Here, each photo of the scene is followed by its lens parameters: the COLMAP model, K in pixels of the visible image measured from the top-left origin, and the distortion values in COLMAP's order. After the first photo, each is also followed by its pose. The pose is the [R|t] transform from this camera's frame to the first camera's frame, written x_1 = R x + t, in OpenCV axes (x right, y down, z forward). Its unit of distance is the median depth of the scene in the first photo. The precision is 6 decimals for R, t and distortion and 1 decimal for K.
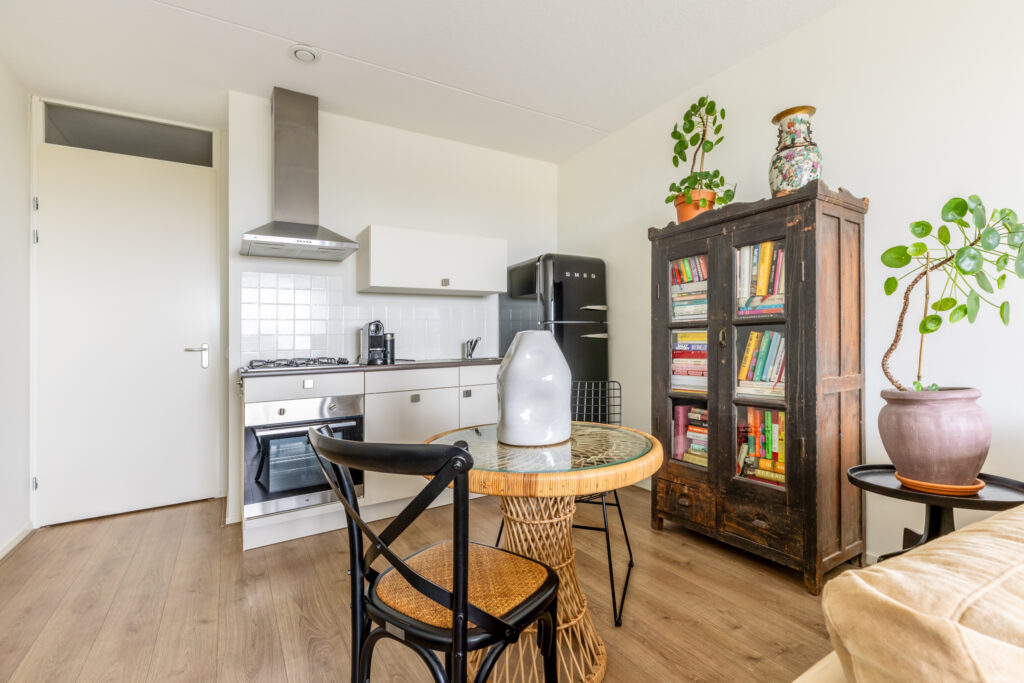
lens RADIAL K [[460.6, 0, 510.4], [0, 460.6, 342.8], [0, 0, 1]] dist [0.000706, -0.000687]
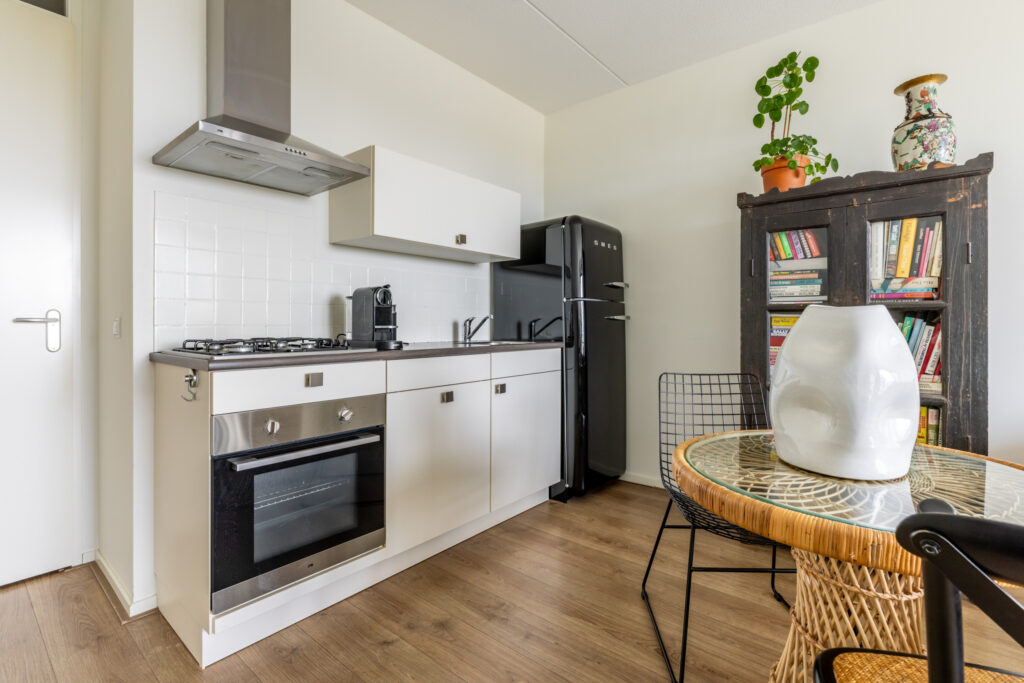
lens RADIAL K [[472.5, 0, 513.2], [0, 472.5, 333.7], [0, 0, 1]] dist [-0.007321, -0.000479]
pose [[0.947382, 0.019250, 0.319527, -0.393906], [-0.025337, 0.999568, 0.014904, 0.010440], [-0.319102, -0.022216, 0.947460, 0.315825]]
